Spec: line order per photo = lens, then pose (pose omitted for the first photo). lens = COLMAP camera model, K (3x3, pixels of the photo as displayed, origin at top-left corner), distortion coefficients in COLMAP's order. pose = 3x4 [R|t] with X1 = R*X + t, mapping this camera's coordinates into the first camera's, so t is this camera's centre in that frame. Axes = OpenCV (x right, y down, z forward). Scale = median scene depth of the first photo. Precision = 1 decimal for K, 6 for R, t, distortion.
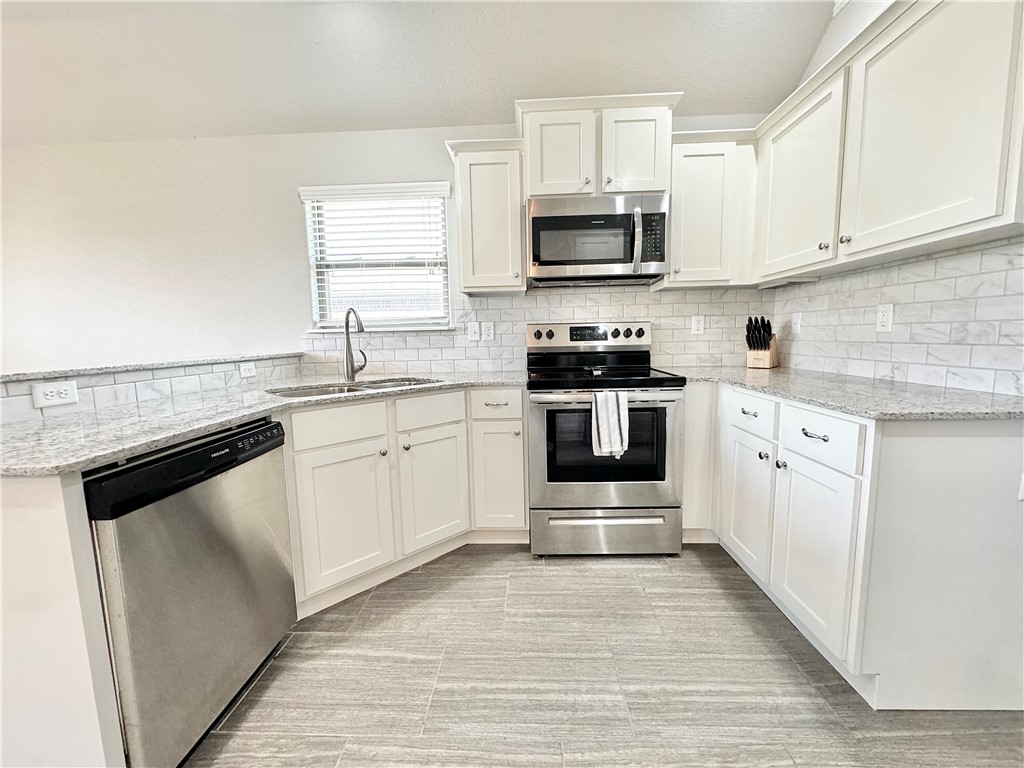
lens RADIAL K [[408.3, 0, 512.2], [0, 408.3, 382.4], [0, 0, 1]] dist [-0.001412, -0.000246]
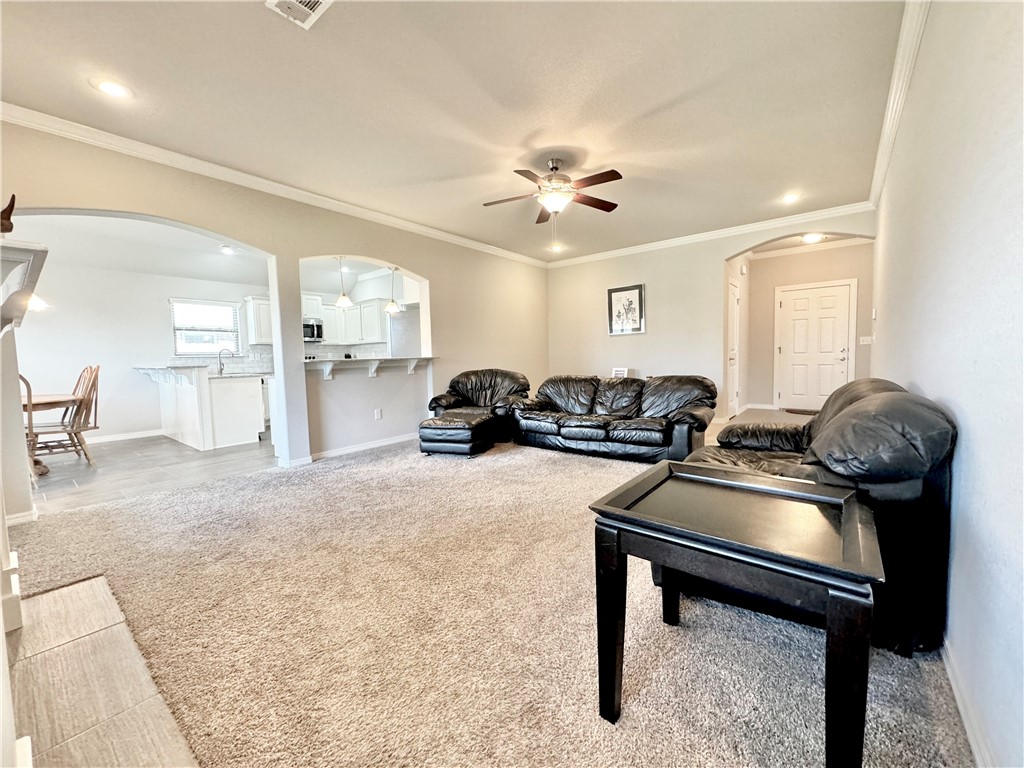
lens RADIAL K [[408.3, 0, 512.2], [0, 408.3, 382.4], [0, 0, 1]] dist [-0.001412, -0.000246]
pose [[0.593251, -0.043195, 0.803858, -1.581465], [0.102723, 0.994458, -0.022373, 0.355566], [-0.798437, 0.095848, 0.594400, -2.497522]]
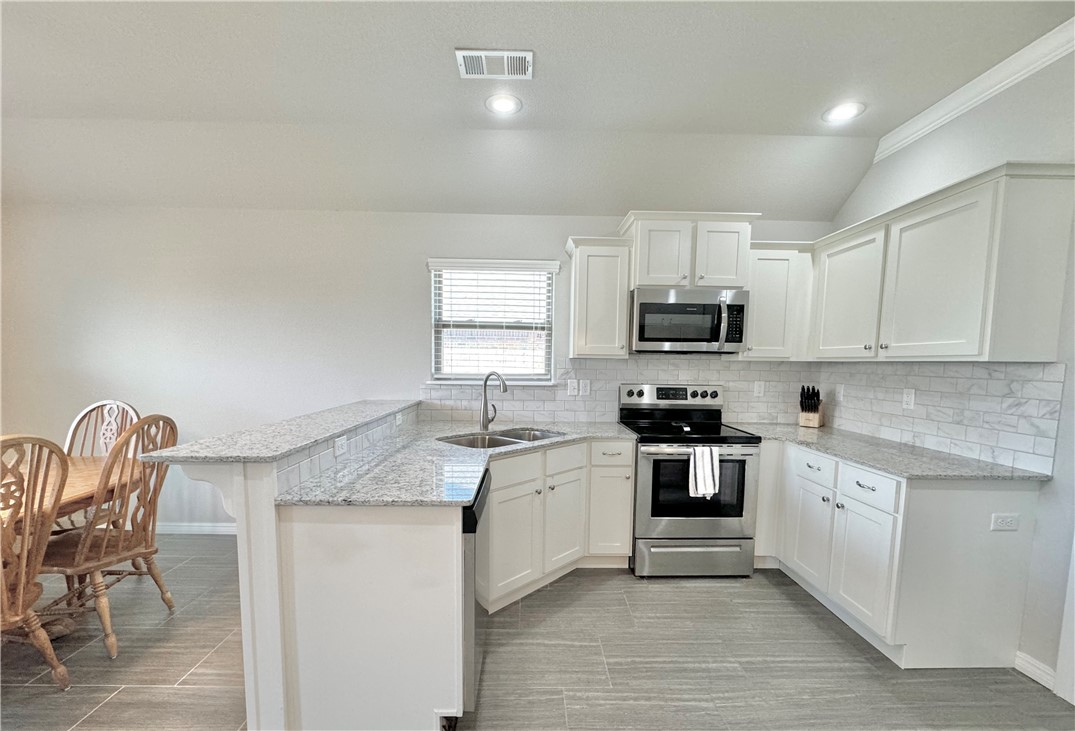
lens RADIAL K [[448.3, 0, 536.2], [0, 448.3, 402.5], [0, 0, 1]] dist [-0.002630, -0.000152]
pose [[0.997589, 0.029861, 0.062640, -0.349779], [-0.028637, 0.999383, -0.020348, -0.066680], [-0.063209, 0.018505, 0.997829, -0.342736]]
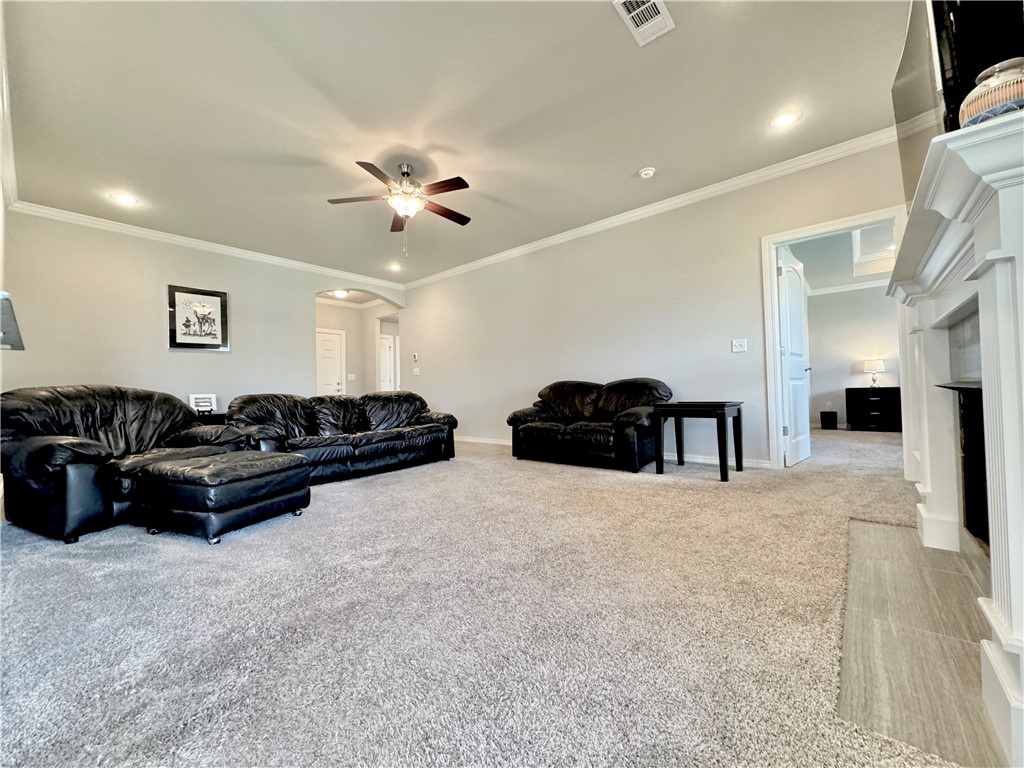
lens RADIAL K [[408.3, 0, 512.2], [0, 408.3, 382.4], [0, 0, 1]] dist [-0.001412, -0.000246]
pose [[-0.785870, 0.055476, 0.615898, -1.411213], [0.111860, 0.992291, 0.053352, 0.265129], [-0.608191, 0.110822, -0.786017, -0.532530]]
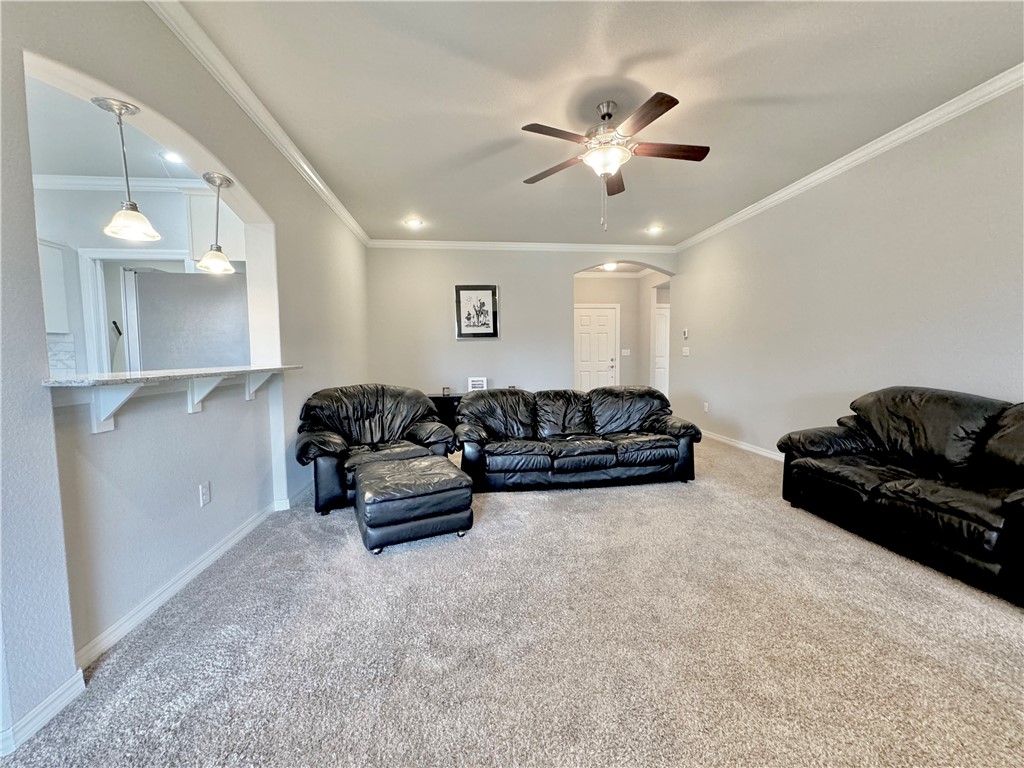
lens RADIAL K [[408.3, 0, 512.2], [0, 408.3, 382.4], [0, 0, 1]] dist [-0.001412, -0.000246]
pose [[-0.156361, -0.040571, 0.986866, -1.309018], [0.127254, 0.990001, 0.060863, 0.152974], [-0.979468, 0.135100, -0.149635, -1.106715]]
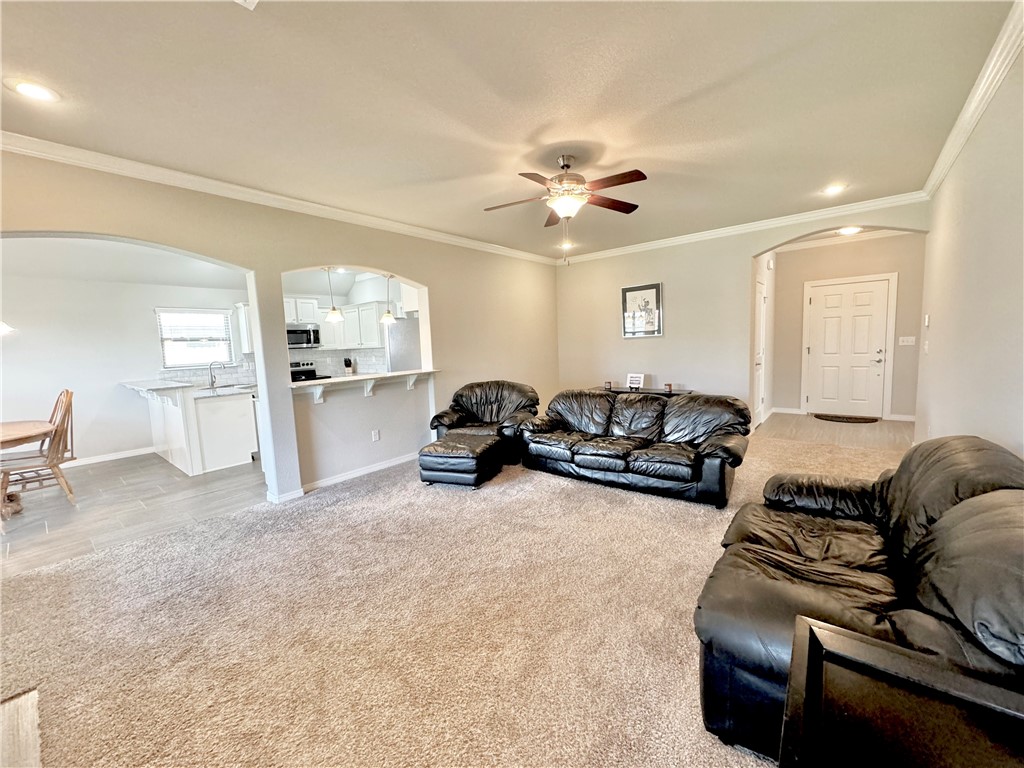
lens RADIAL K [[408.3, 0, 512.2], [0, 408.3, 382.4], [0, 0, 1]] dist [-0.001412, -0.000246]
pose [[0.607453, -0.081290, 0.790185, -1.410560], [0.116765, 0.993082, 0.012401, 0.178961], [-0.785727, 0.084733, 0.612743, -2.394608]]
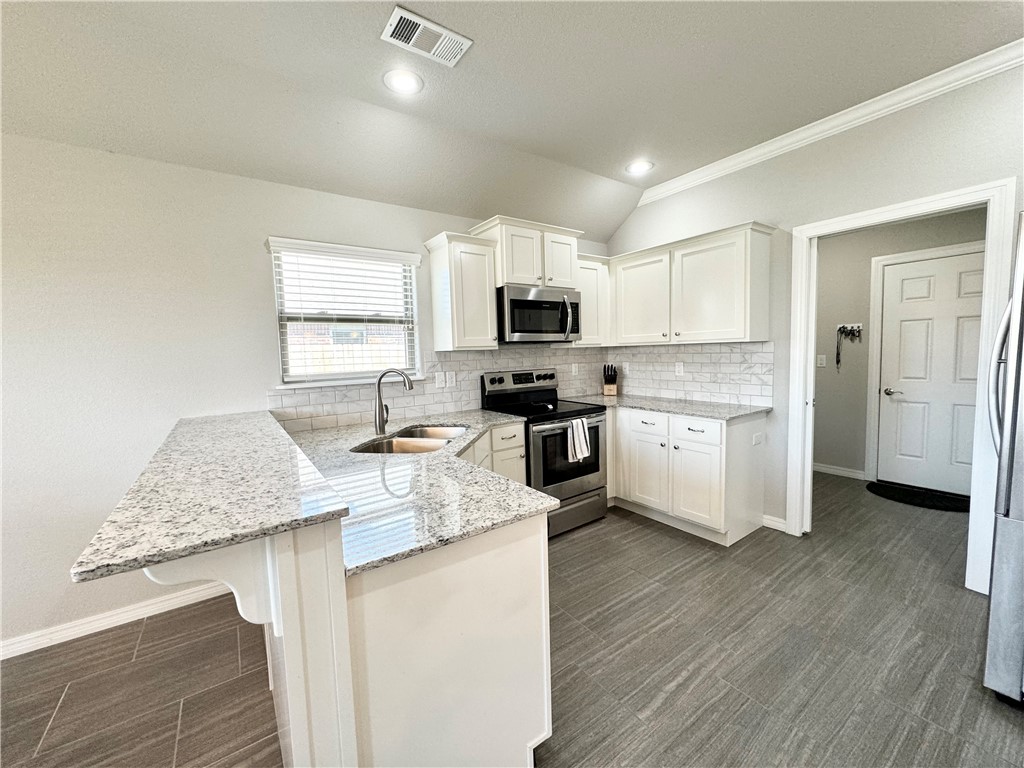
lens RADIAL K [[408.3, 0, 512.2], [0, 408.3, 382.4], [0, 0, 1]] dist [-0.001412, -0.000246]
pose [[0.792401, -0.049560, 0.607984, -0.817098], [0.080204, 0.996506, -0.023302, -0.092202], [-0.604705, 0.067227, 0.793607, -0.084249]]
